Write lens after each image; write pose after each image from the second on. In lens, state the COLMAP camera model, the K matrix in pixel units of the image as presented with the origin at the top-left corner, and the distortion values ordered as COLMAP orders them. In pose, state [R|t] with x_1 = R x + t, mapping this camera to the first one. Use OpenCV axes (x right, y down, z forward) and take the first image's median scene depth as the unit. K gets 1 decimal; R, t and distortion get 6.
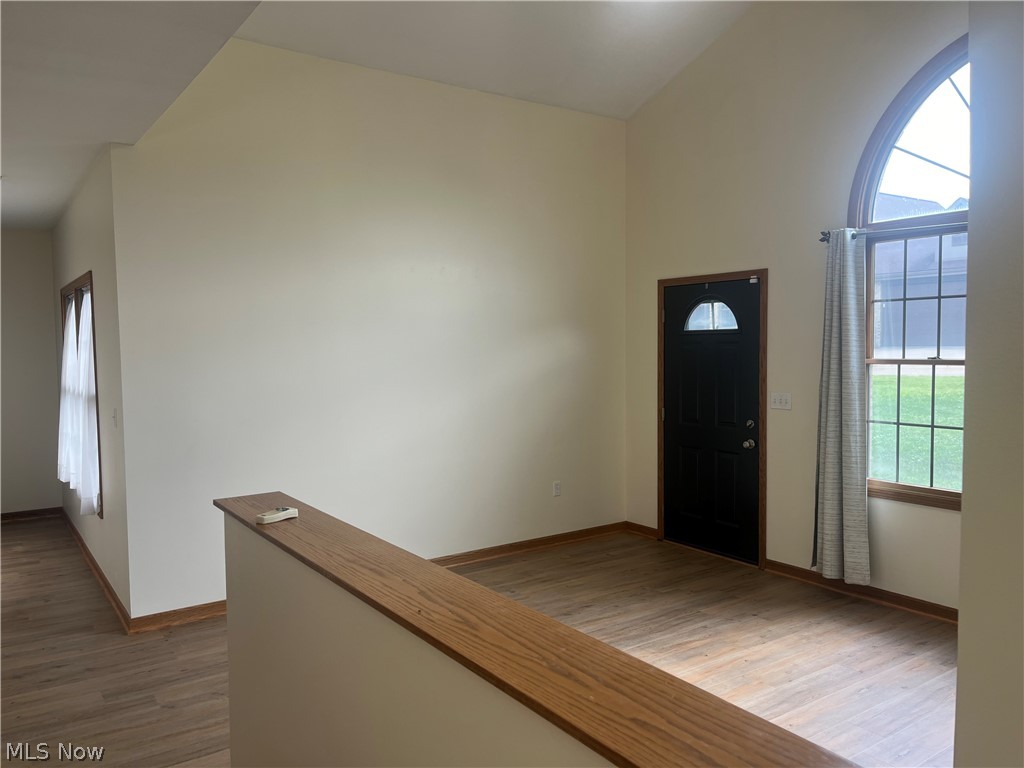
lens RADIAL K [[784.3, 0, 512.0], [0, 784.3, 384.0], [0, 0, 1]] dist [0.077665, -0.121116]
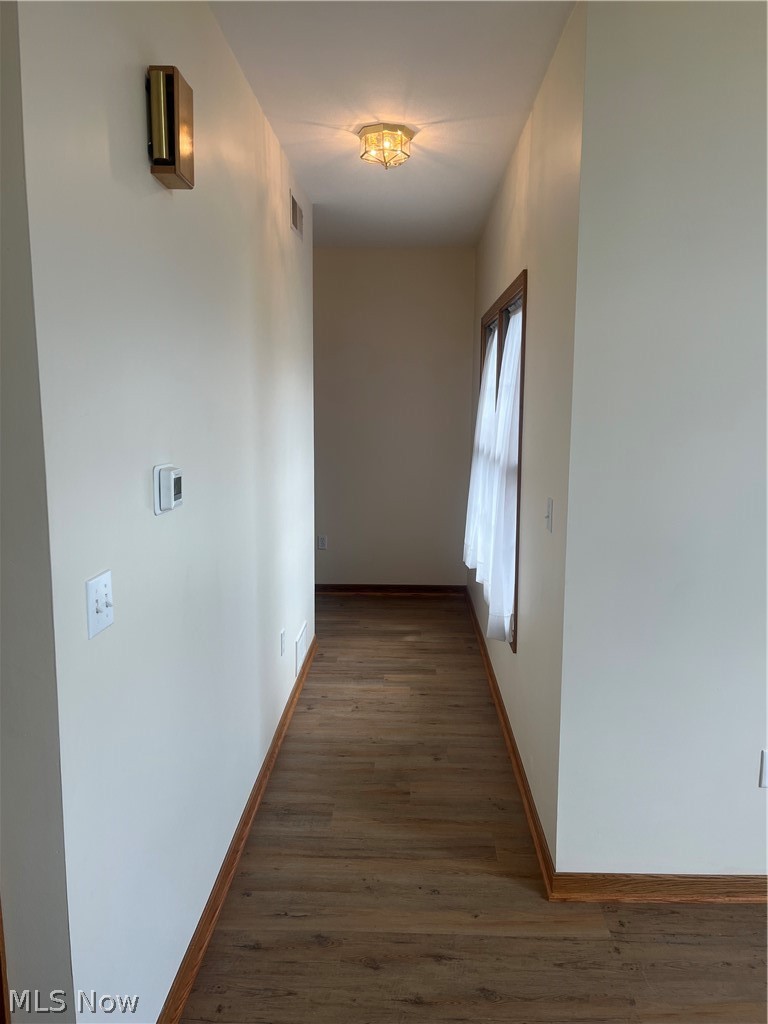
lens RADIAL K [[784.3, 0, 384.0], [0, 784.3, 512.0], [0, 0, 1]] dist [0.077665, -0.121116]
pose [[0.806105, 0.105539, -0.582286, -0.228131], [-0.048952, 0.992488, 0.112119, -0.016813], [0.589745, -0.061875, 0.805216, 0.402220]]
